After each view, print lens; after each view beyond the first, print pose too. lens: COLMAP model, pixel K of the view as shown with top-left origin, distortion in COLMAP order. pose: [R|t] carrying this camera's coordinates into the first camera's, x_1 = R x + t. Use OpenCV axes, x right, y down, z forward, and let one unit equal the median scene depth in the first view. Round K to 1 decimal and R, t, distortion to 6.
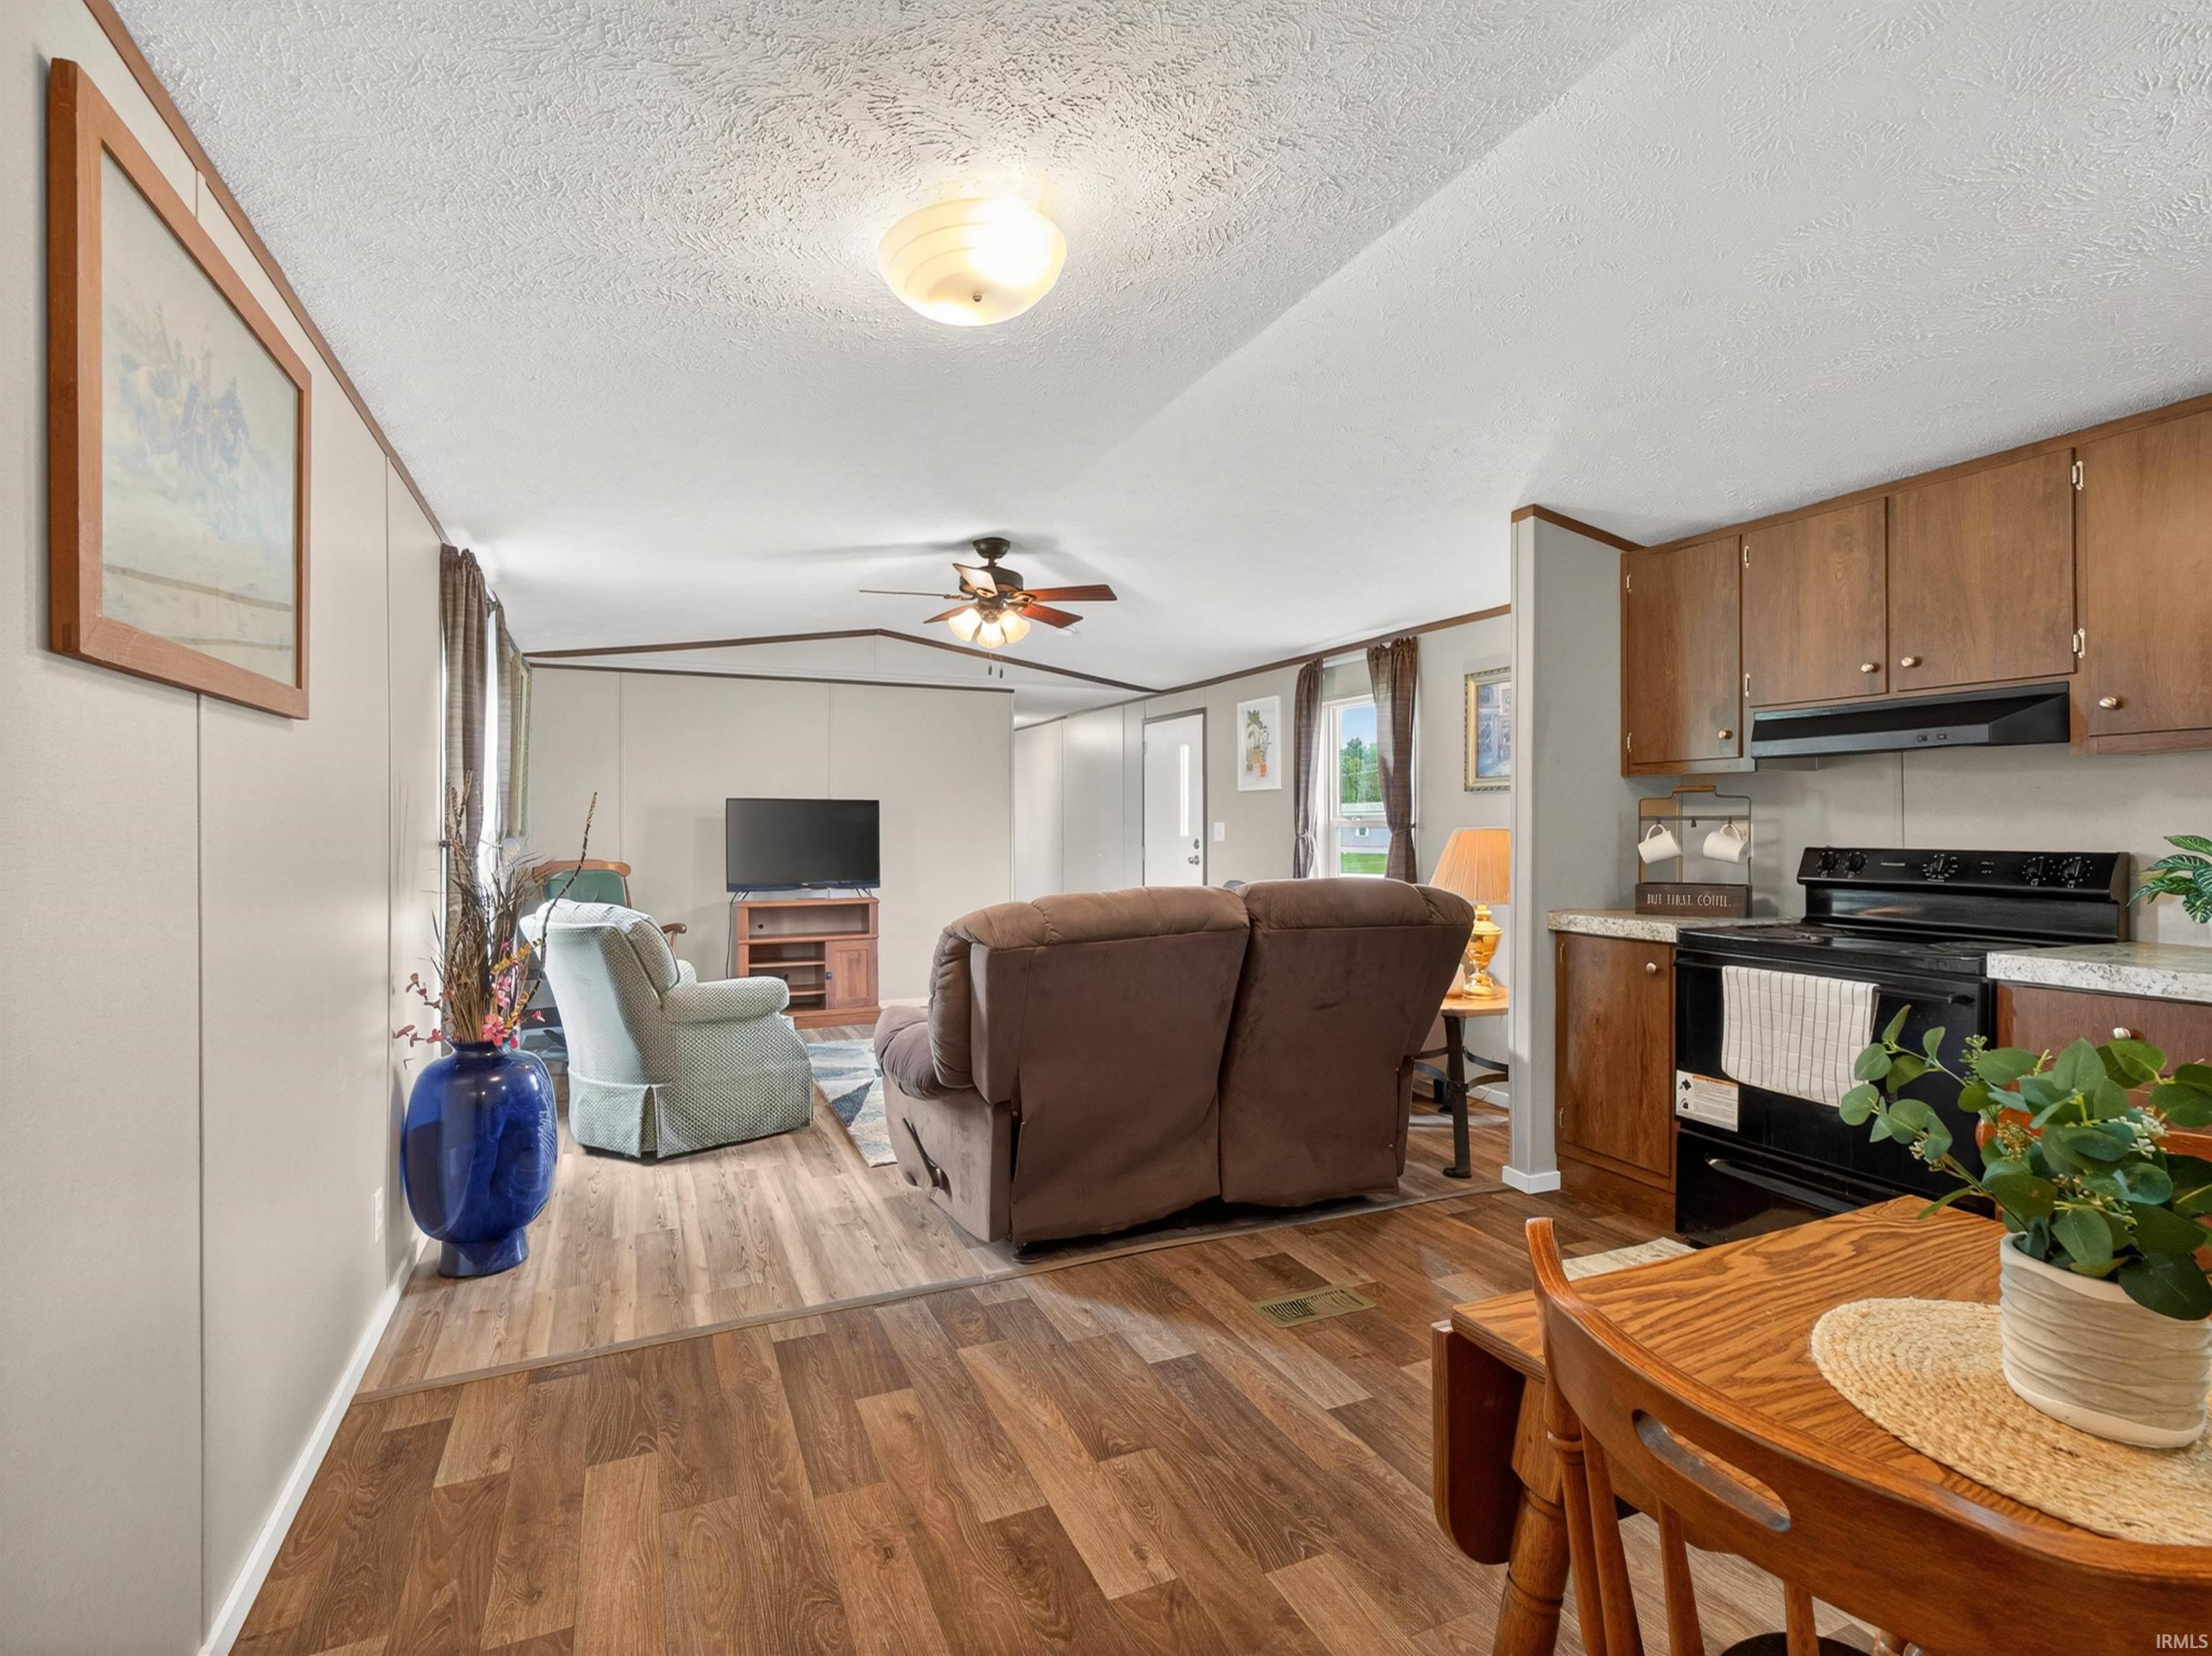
lens RADIAL K [[1059.4, 0, 1094.4], [0, 1059.4, 825.9], [0, 0, 1]] dist [0.001048, -0.000314]
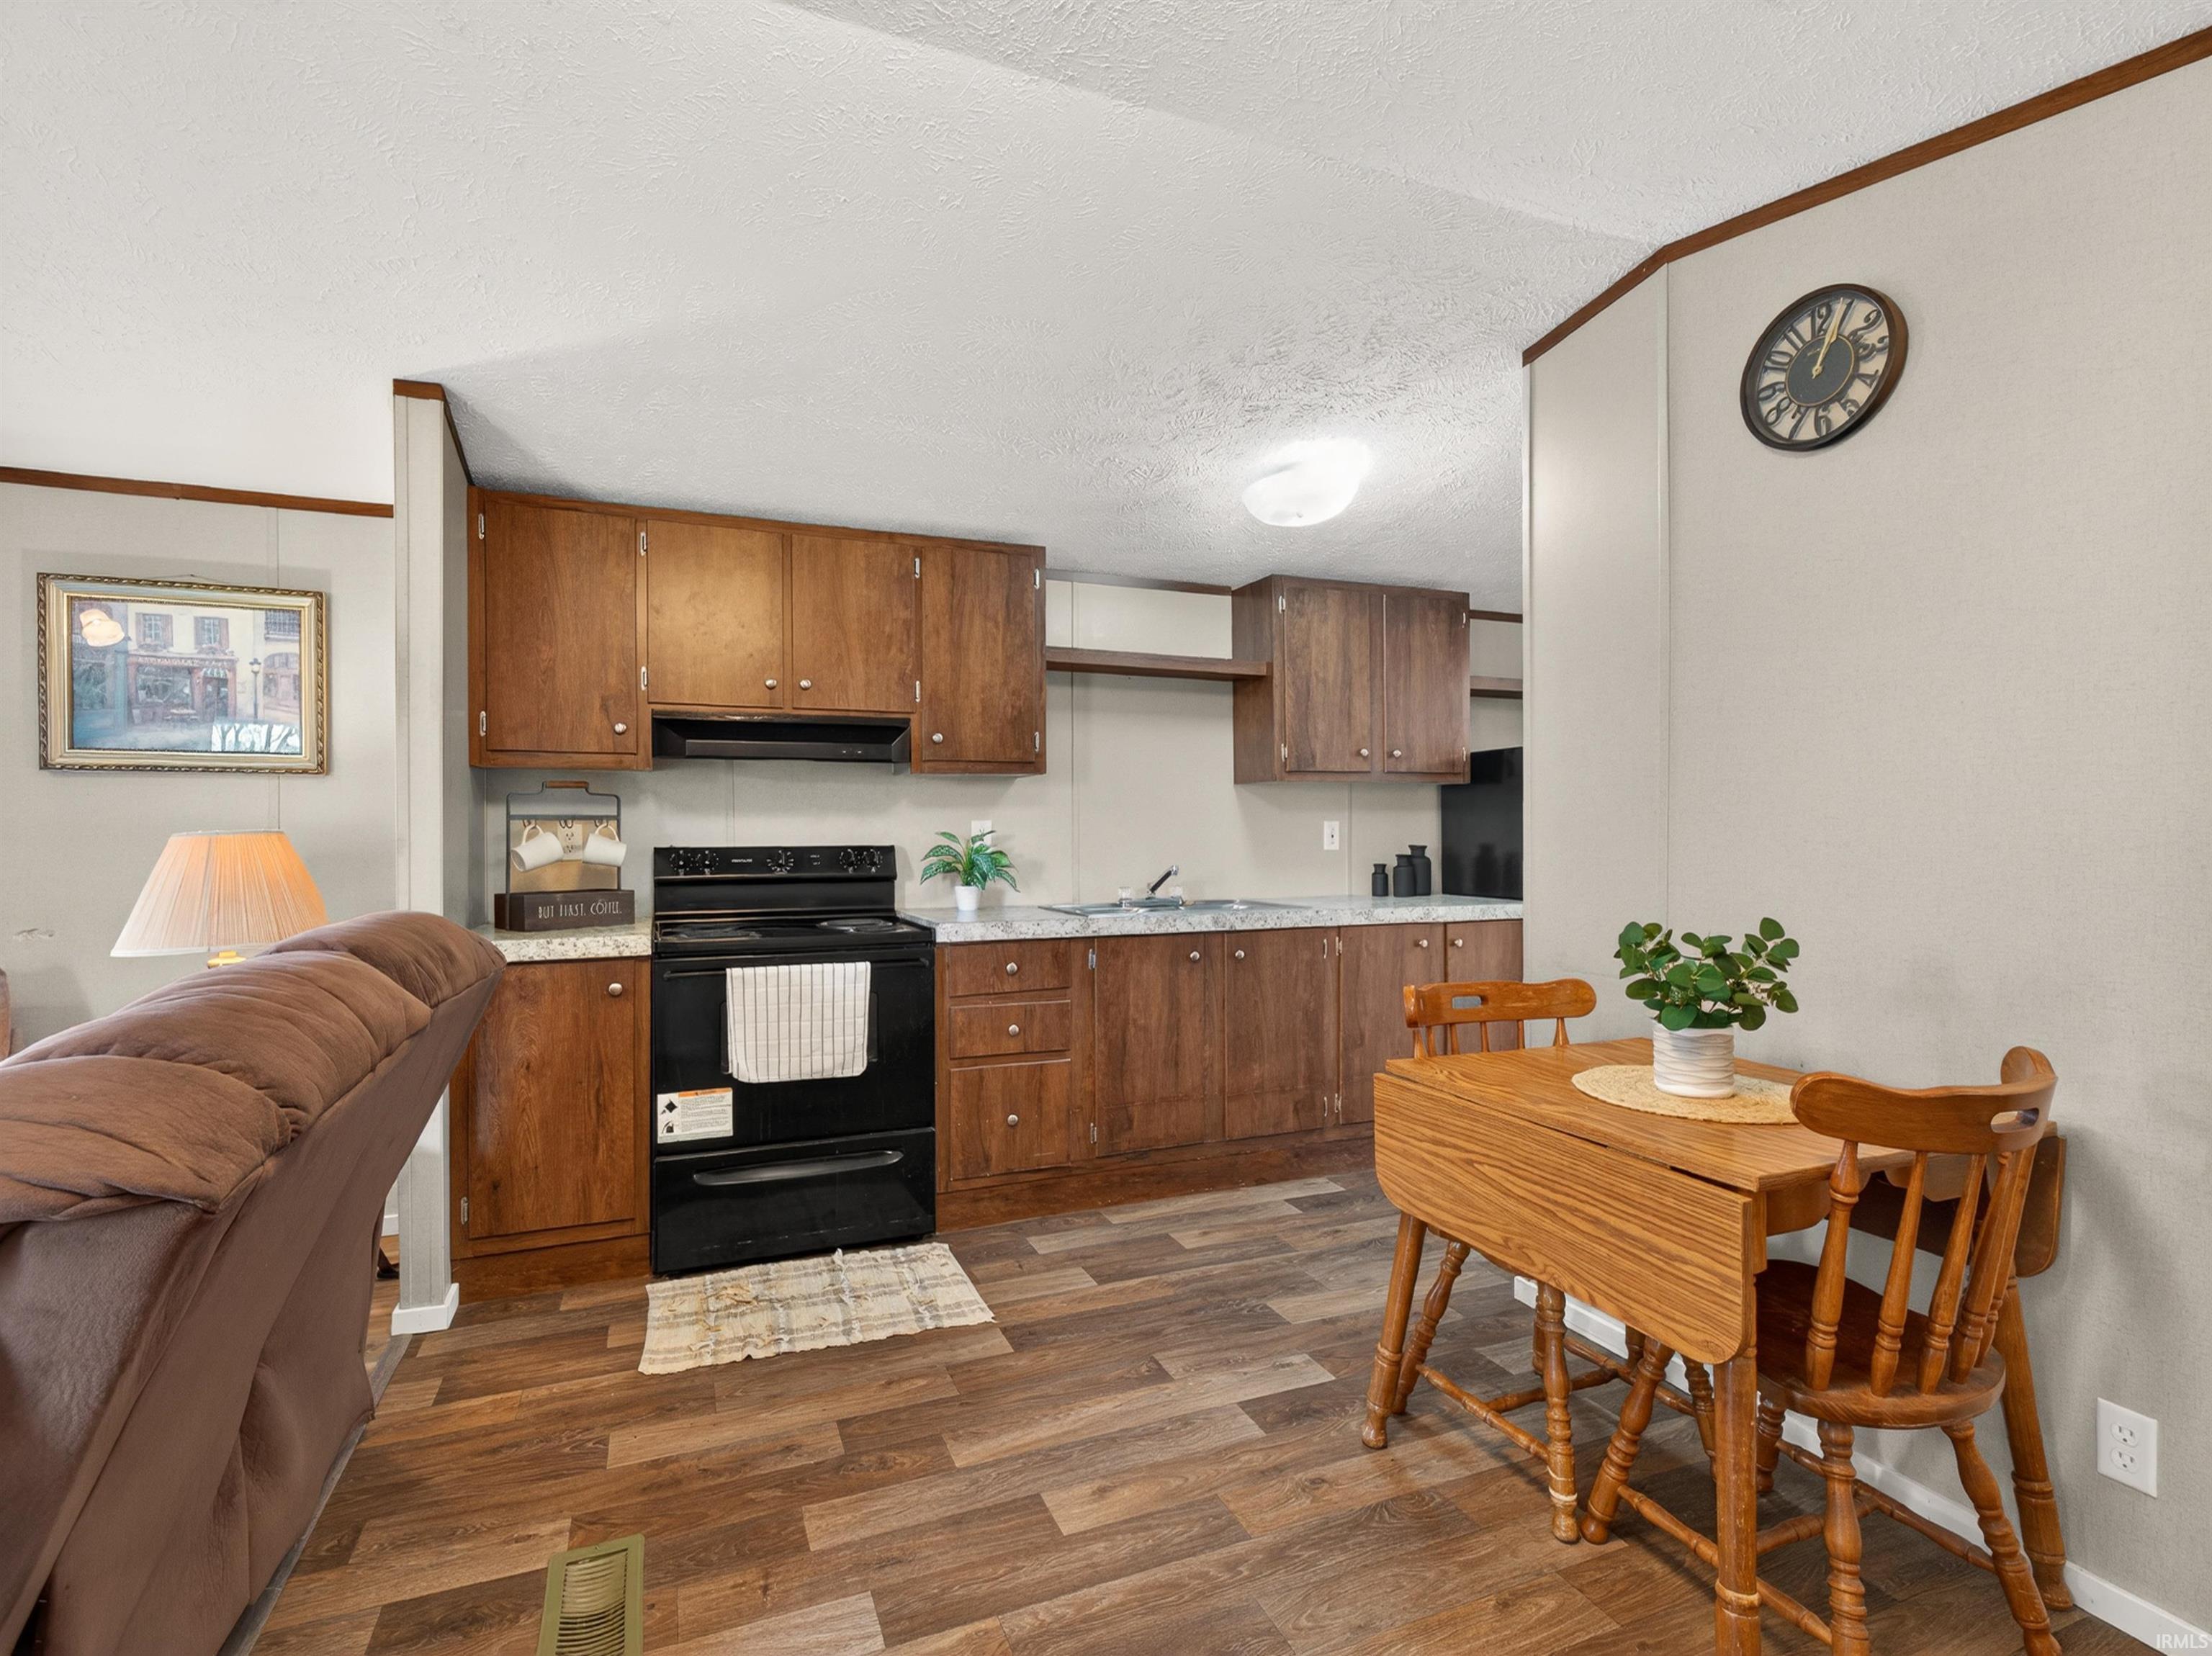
lens RADIAL K [[1059.4, 0, 1094.4], [0, 1059.4, 825.9], [0, 0, 1]] dist [0.001048, -0.000314]
pose [[0.027276, -0.003160, 0.999623, -0.375422], [0.000291, 0.999995, 0.003153, -0.003233], [-0.999628, 0.000205, 0.027277, 0.645107]]
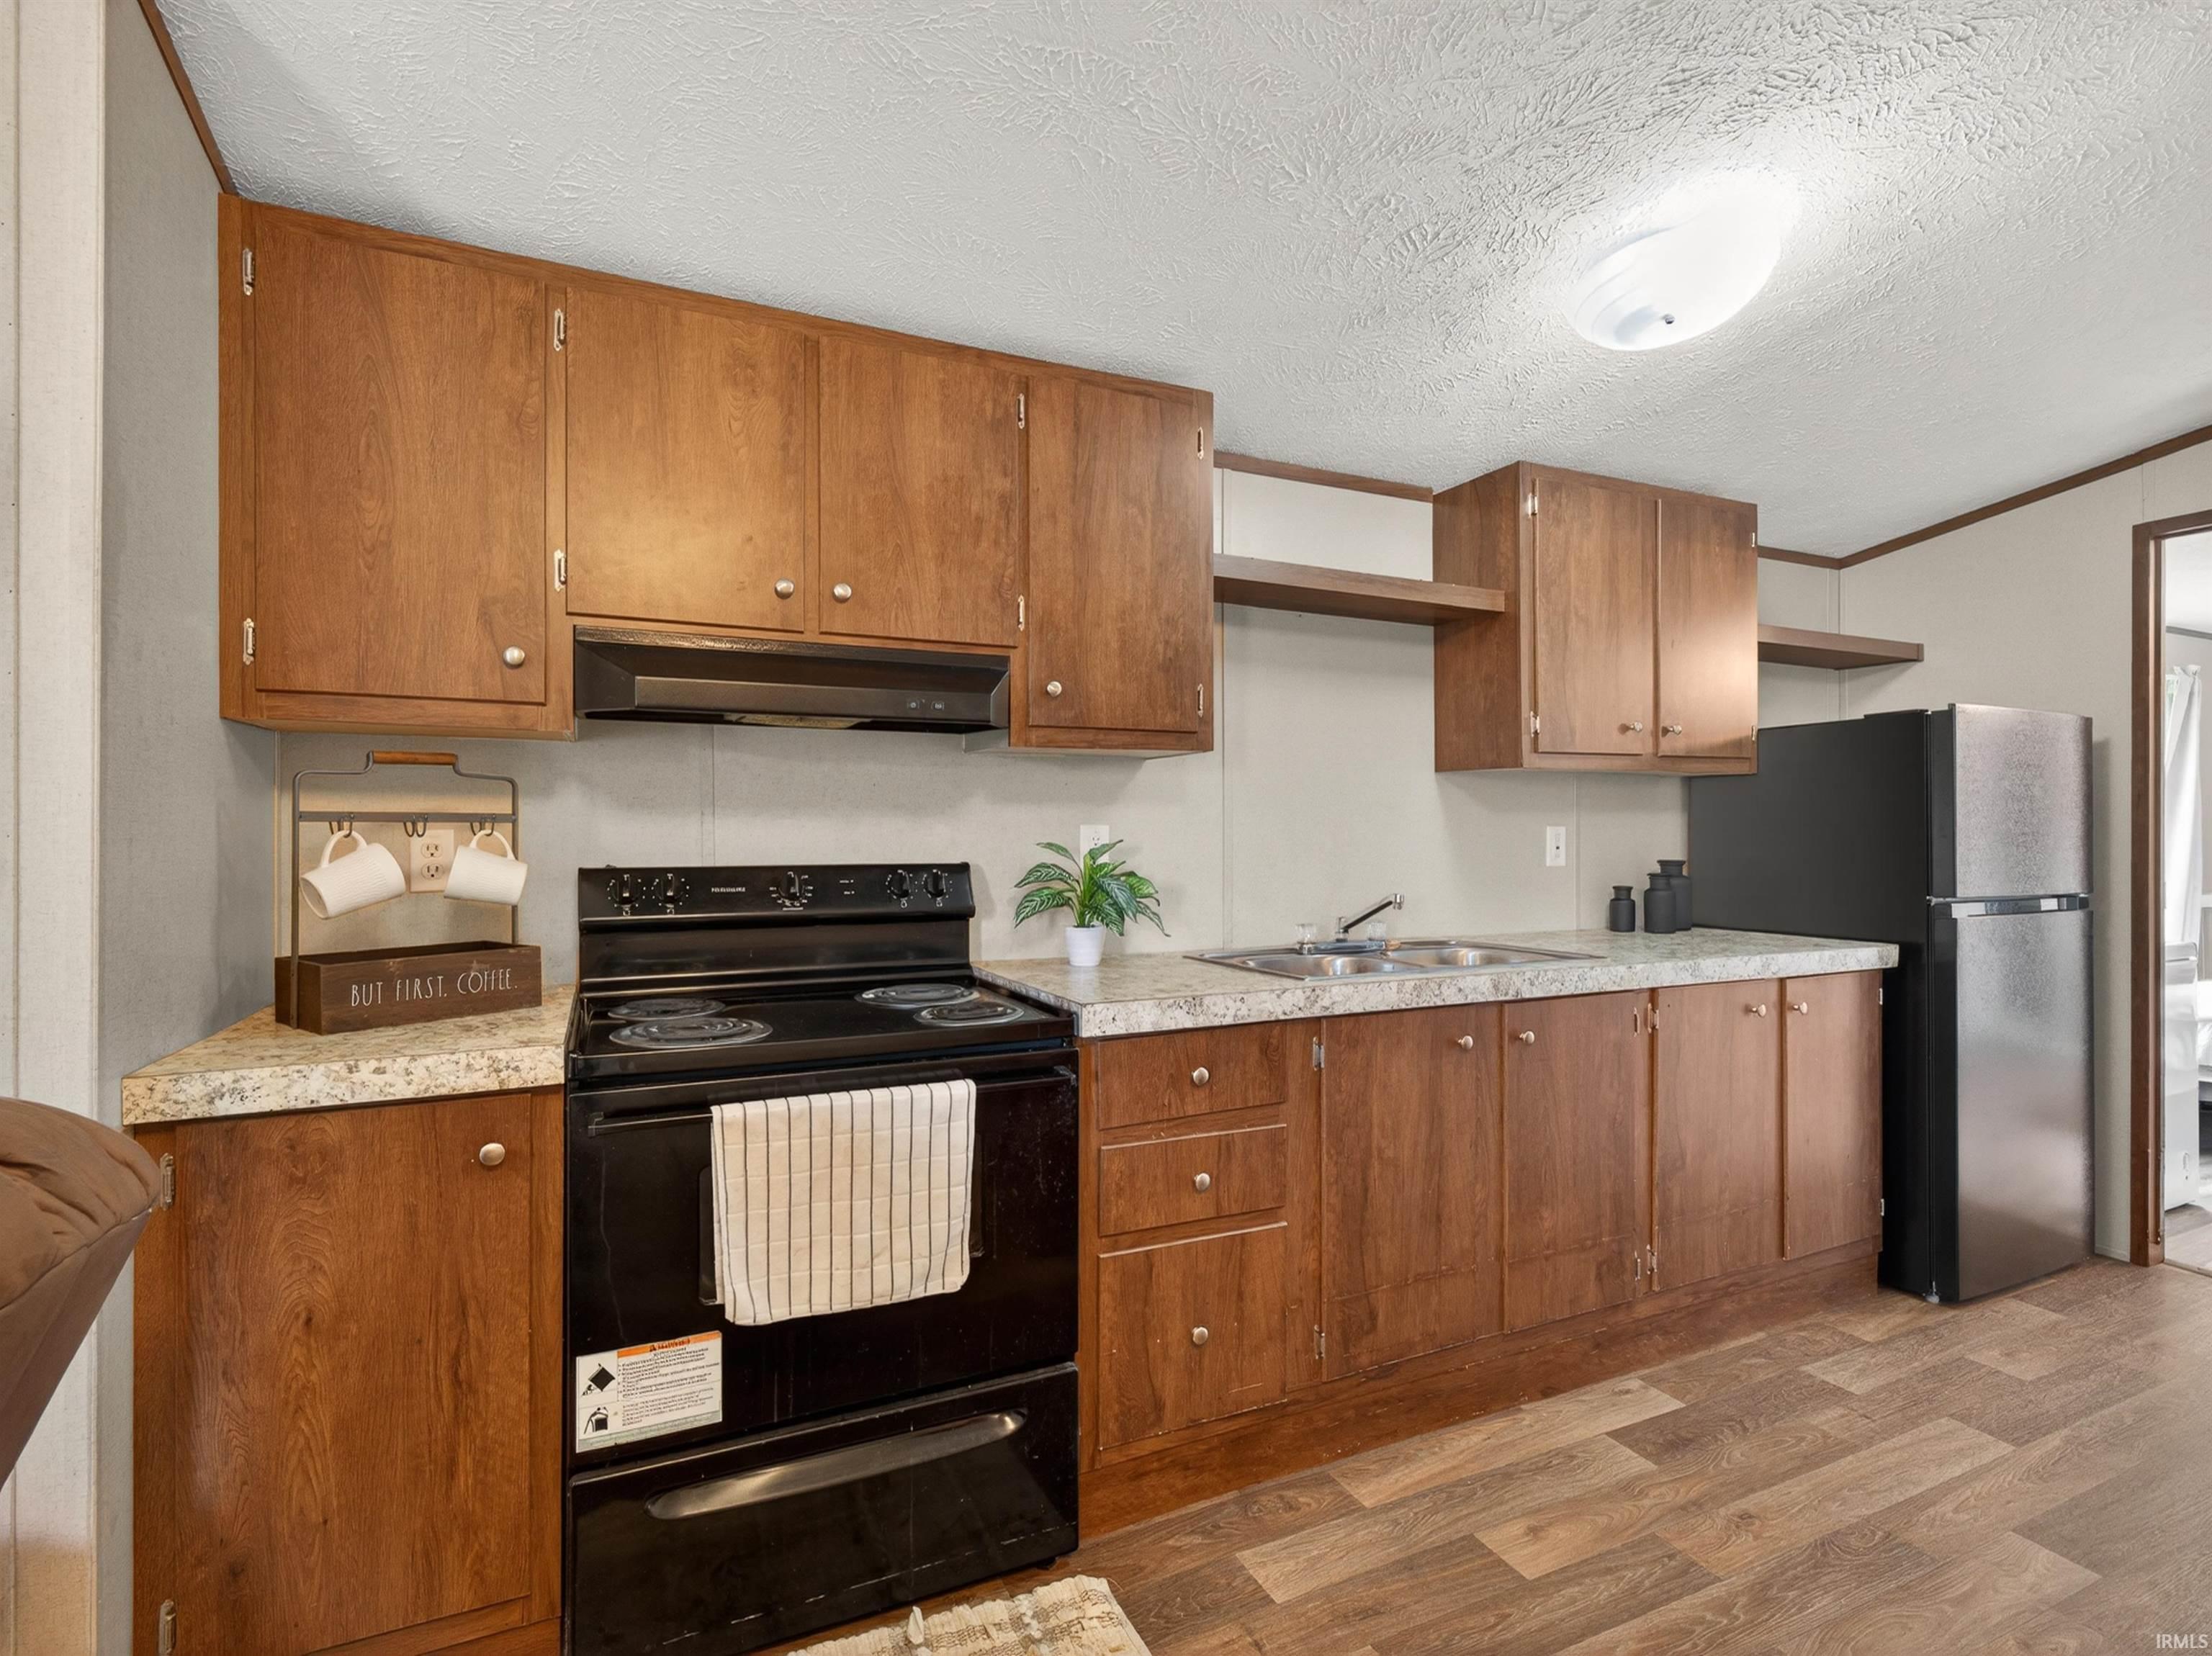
lens RADIAL K [[1059.4, 0, 1094.4], [0, 1059.4, 825.9], [0, 0, 1]] dist [0.001048, -0.000314]
pose [[-0.013739, 0.001734, 0.999904, 0.085447], [-0.001408, 0.999997, -0.001753, -0.003159], [-0.999905, -0.001432, -0.013737, 0.837095]]
